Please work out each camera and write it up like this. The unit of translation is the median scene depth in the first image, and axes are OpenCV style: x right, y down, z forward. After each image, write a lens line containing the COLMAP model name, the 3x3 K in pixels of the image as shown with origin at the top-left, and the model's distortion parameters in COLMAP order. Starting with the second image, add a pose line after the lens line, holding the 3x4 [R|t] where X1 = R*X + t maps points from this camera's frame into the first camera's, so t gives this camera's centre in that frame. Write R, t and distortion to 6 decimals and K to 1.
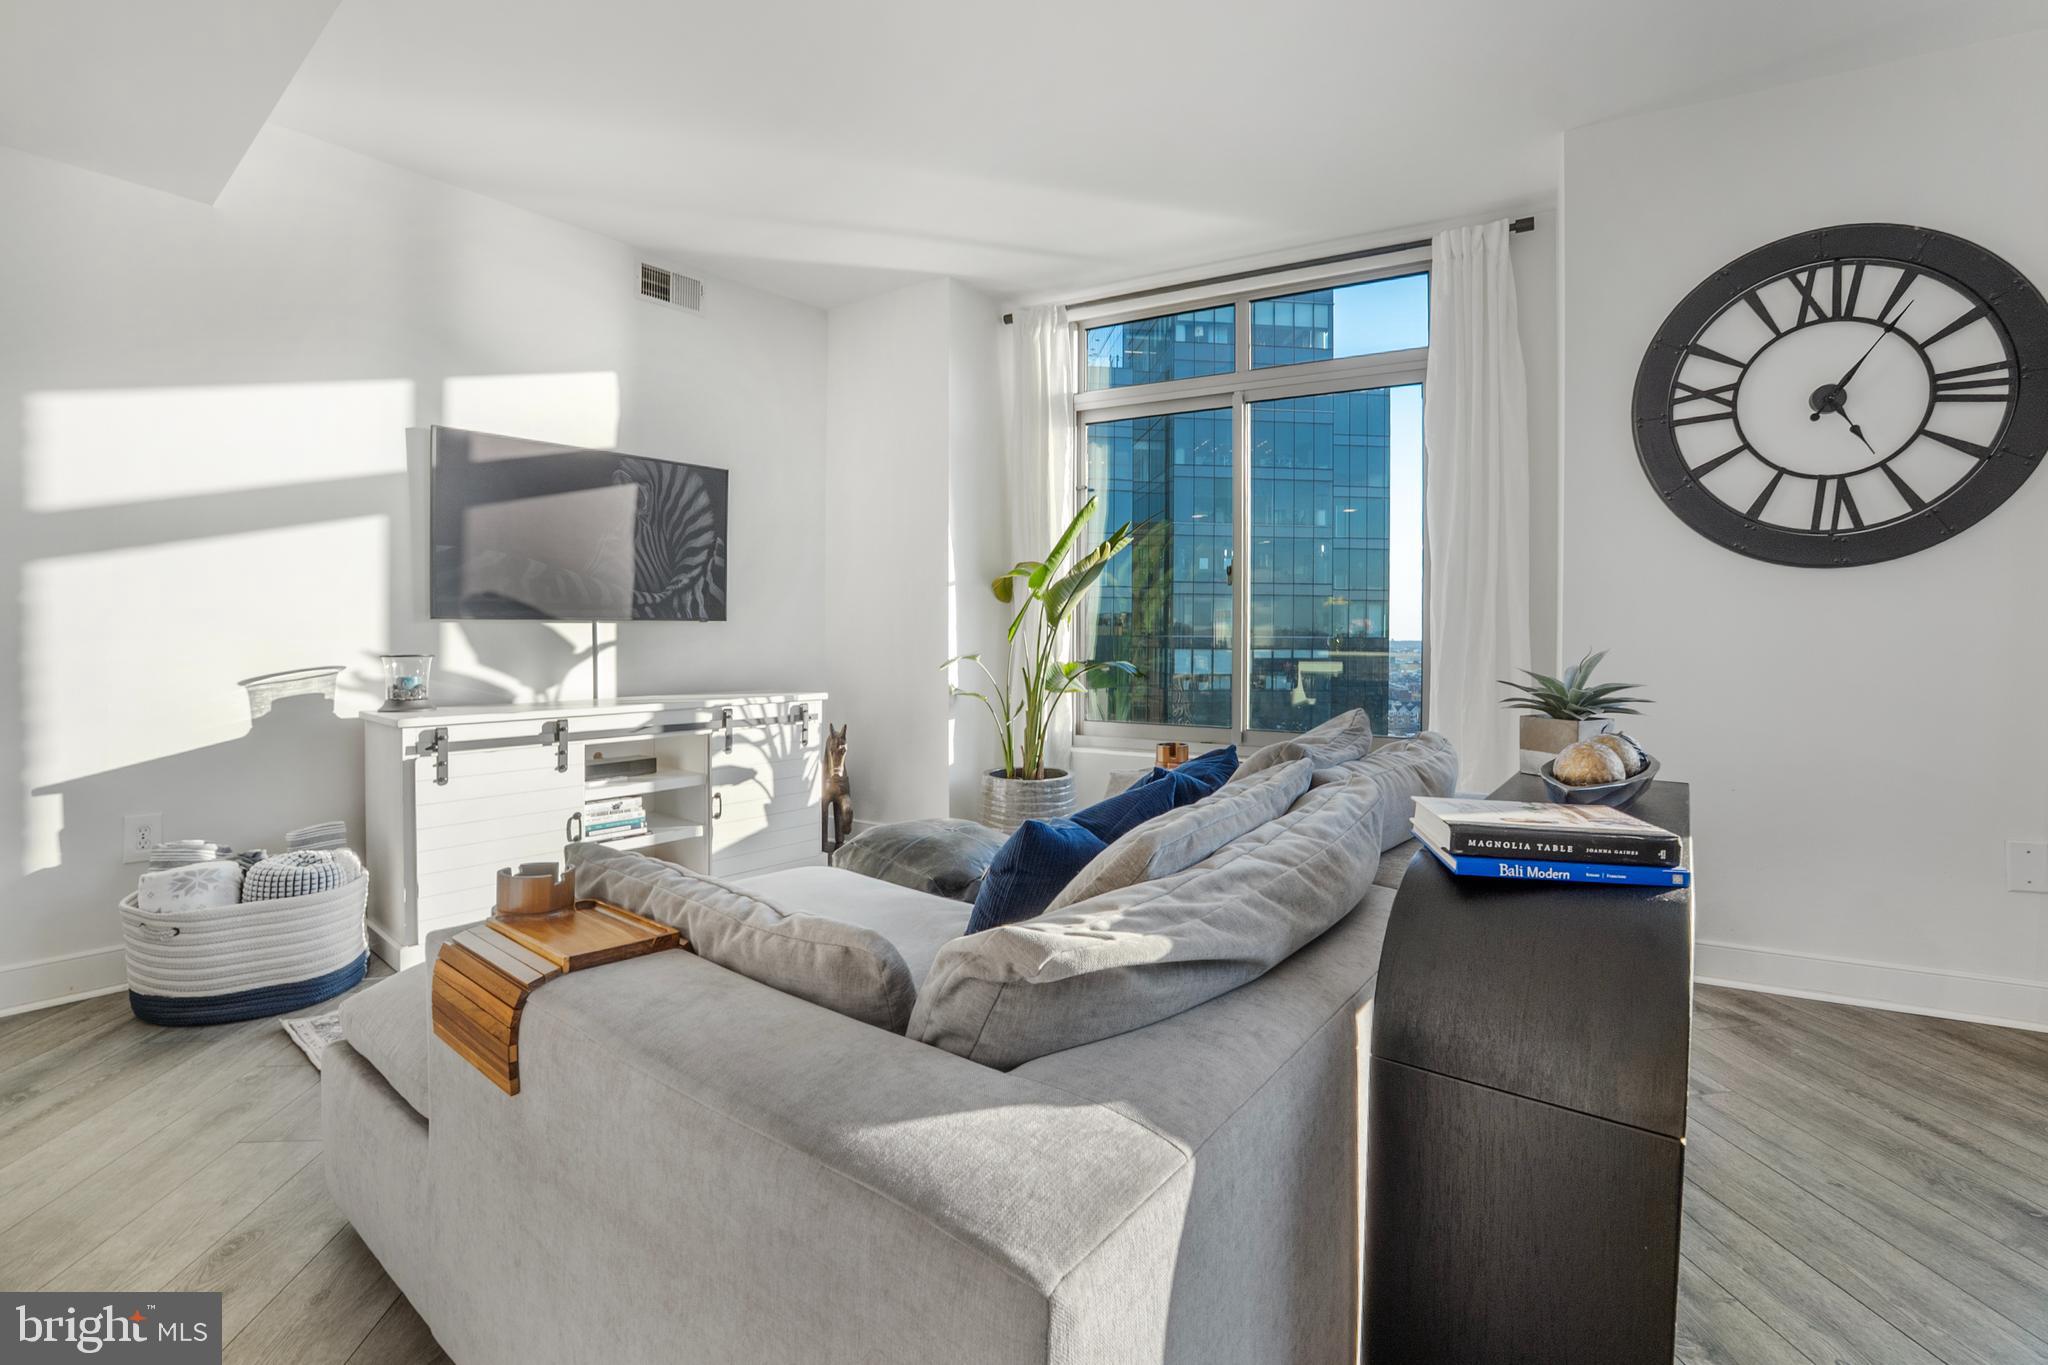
lens RADIAL K [[937.4, 0, 1021.6], [0, 937.4, 637.2], [0, 0, 1]] dist [-0.047351, 0.018425]
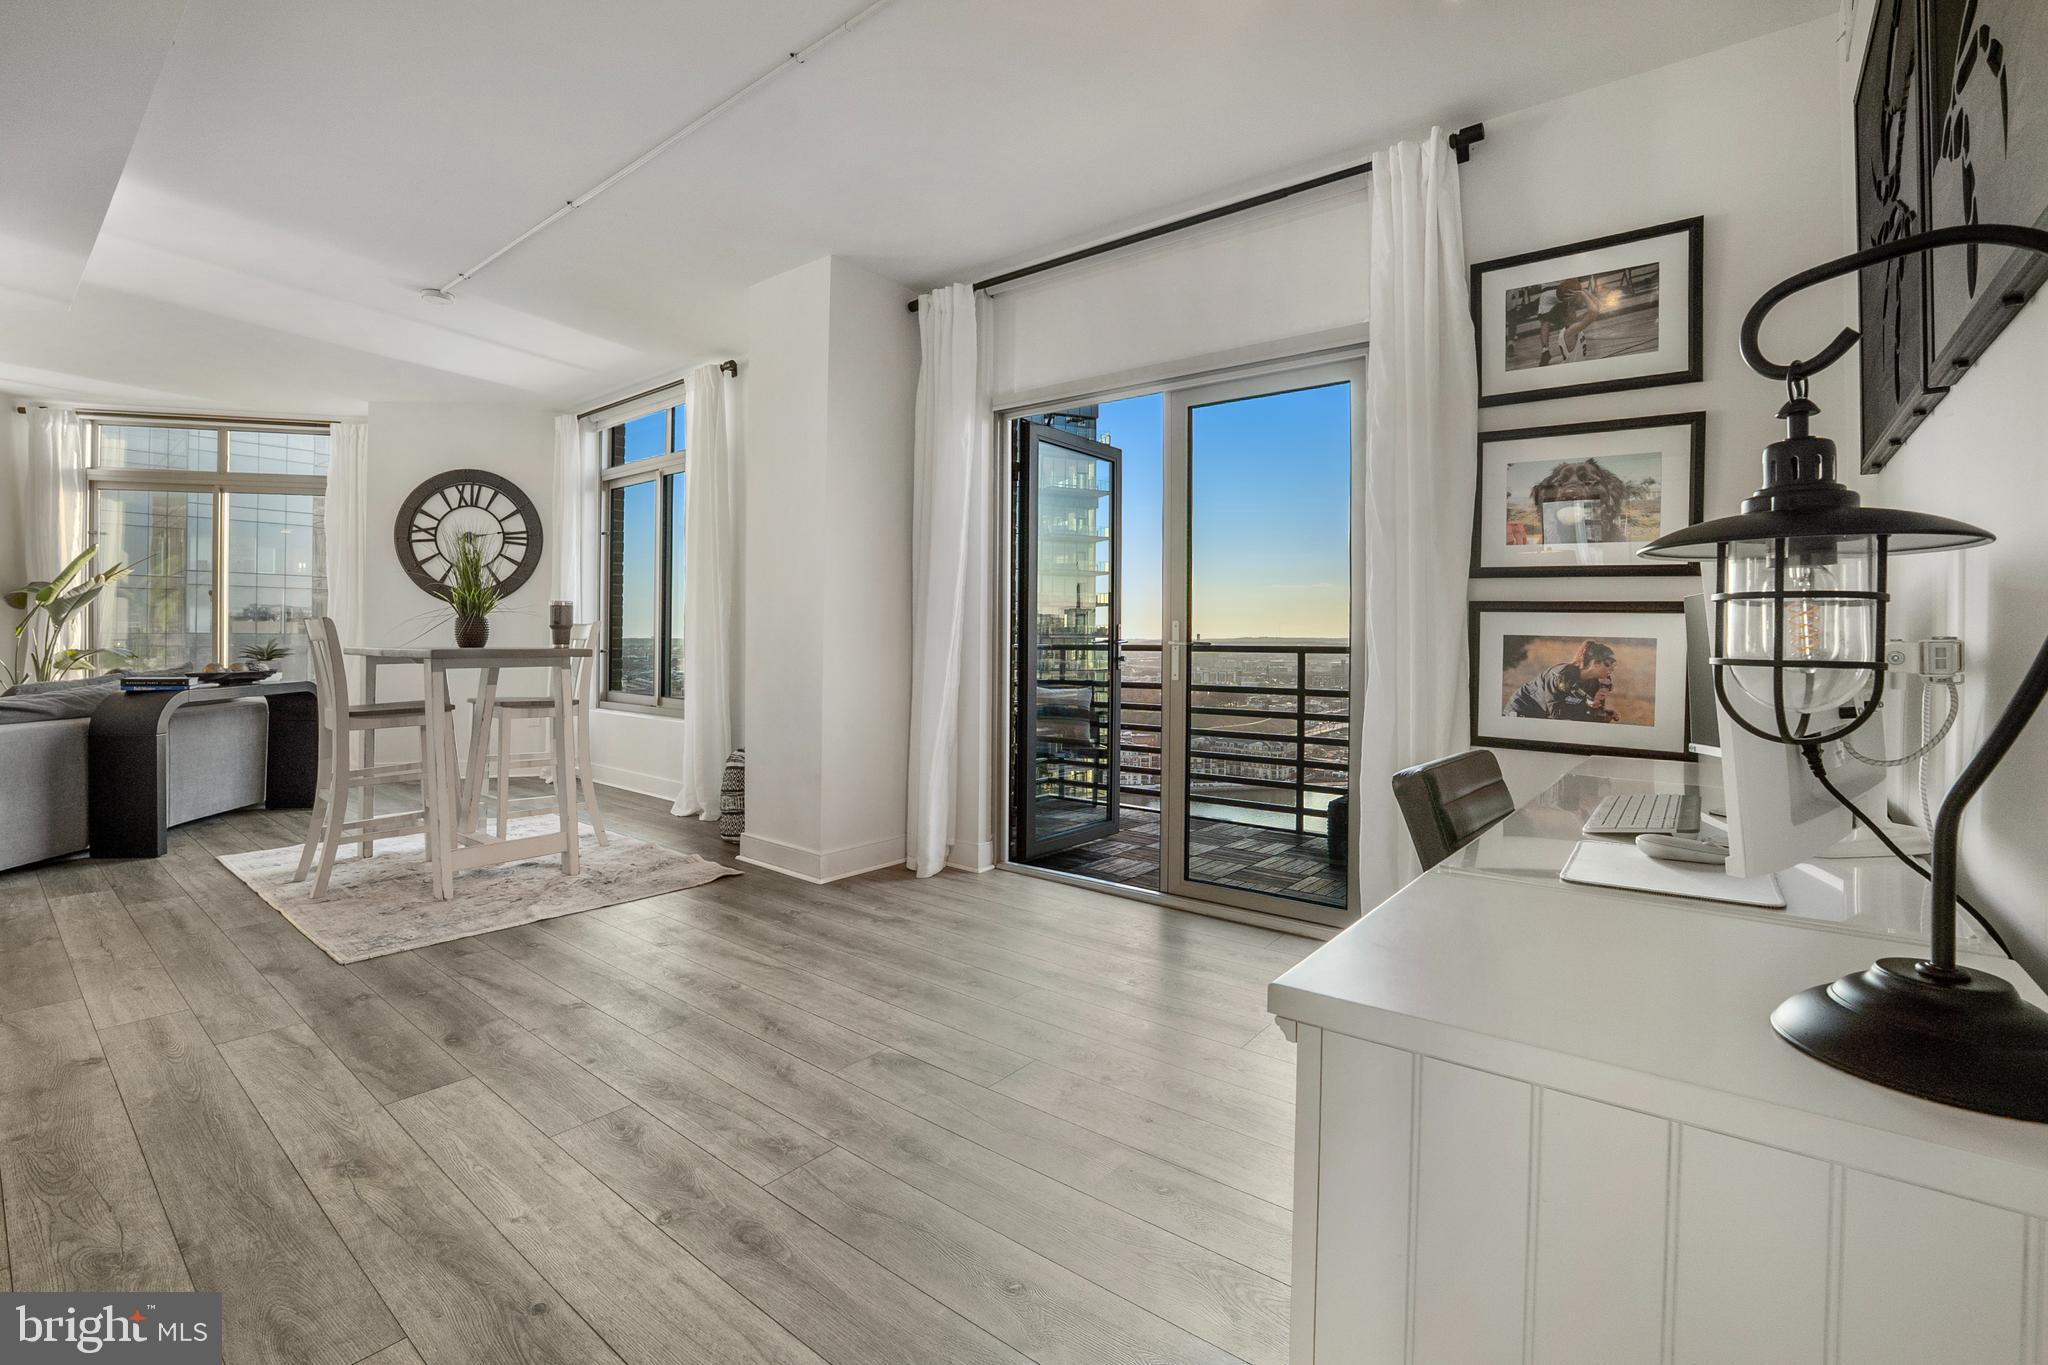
lens RADIAL K [[874.9, 0, 993.8], [0, 874.9, 631.8], [0, 0, 1]] dist [-0.041629, 0.006439]
pose [[0.701653, 0.001646, 0.712517, 0.166716], [0.001453, 0.999992, -0.003741, 0.007003], [-0.712517, 0.003660, 0.701645, -1.356376]]
